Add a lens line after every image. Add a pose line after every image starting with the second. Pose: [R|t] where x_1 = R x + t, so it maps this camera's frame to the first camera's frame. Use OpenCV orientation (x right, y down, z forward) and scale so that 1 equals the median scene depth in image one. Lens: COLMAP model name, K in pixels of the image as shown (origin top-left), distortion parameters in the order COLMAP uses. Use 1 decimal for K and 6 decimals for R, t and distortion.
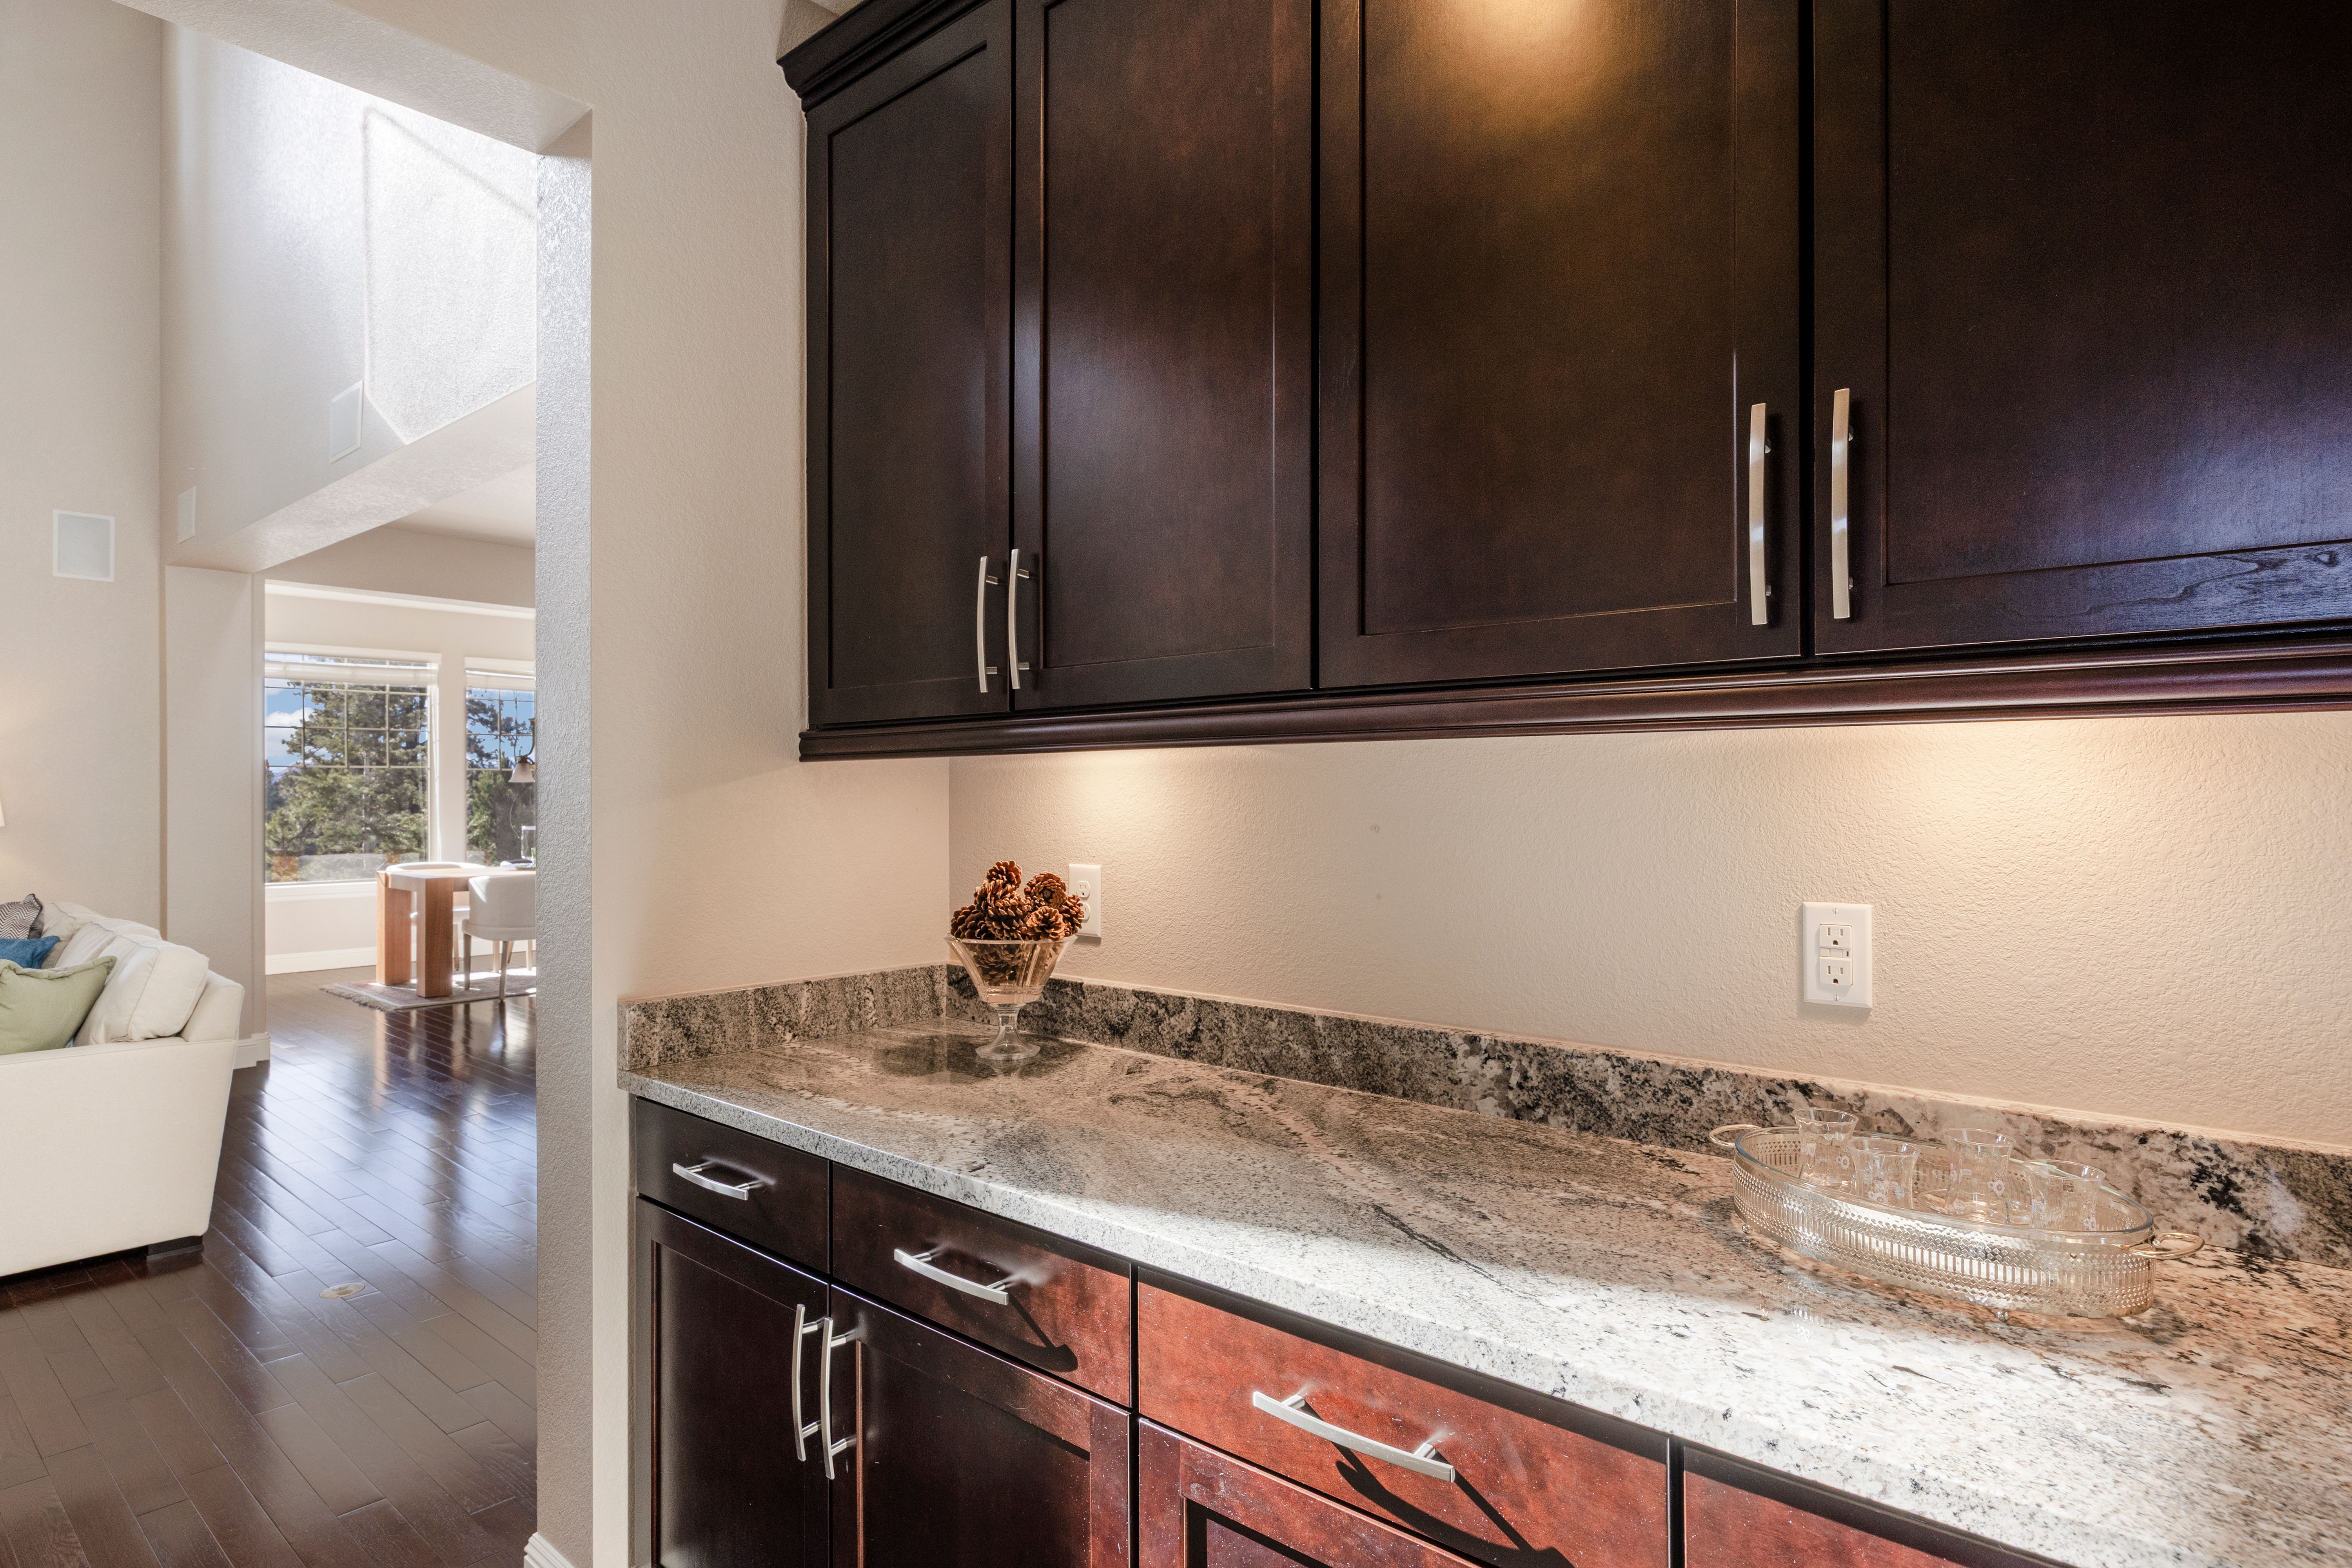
lens RADIAL K [[1216.8, 0, 1083.4], [0, 1216.8, 819.1], [0, 0, 1]] dist [0.052241, 0.000137]
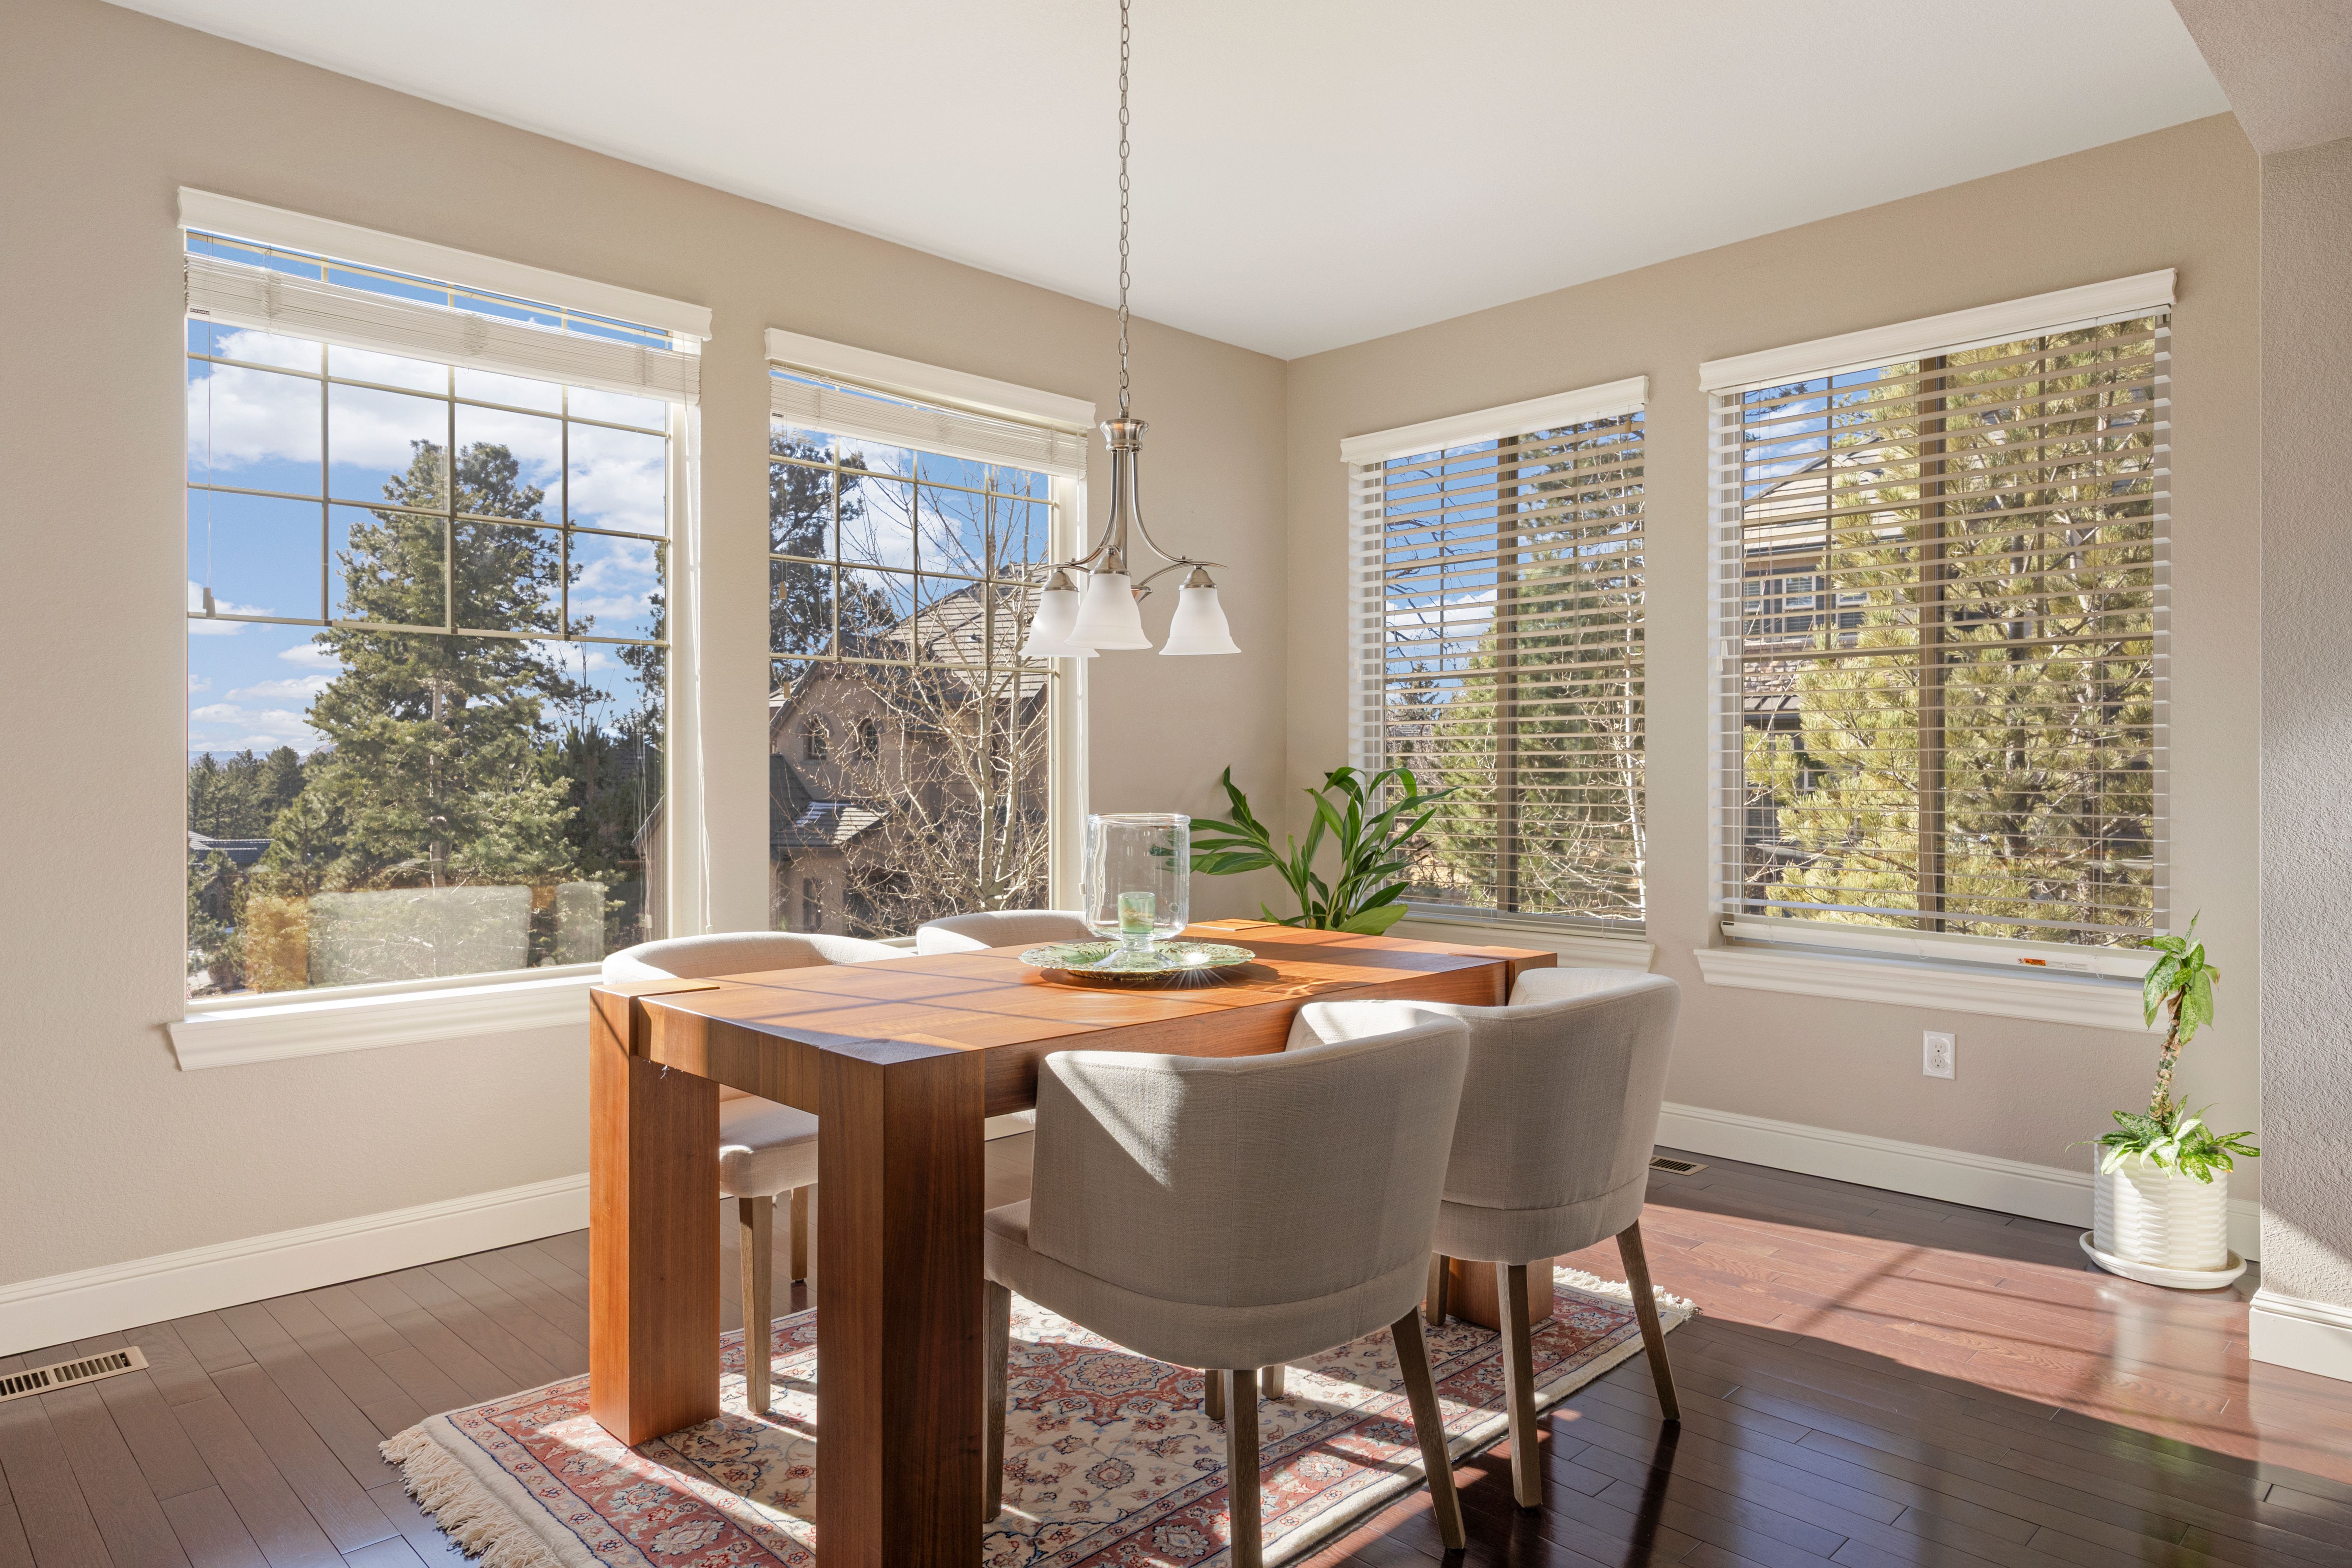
lens RADIAL K [[1374.7, 0, 1176.0], [0, 1374.7, 784.0], [0, 0, 1]] dist [-0.005950, -0.001148]
pose [[0.999973, 0.000565, -0.007280, -0.434320], [-0.000684, 0.999865, -0.016429, 0.004165], [0.007270, 0.016433, 0.999839, 0.692151]]
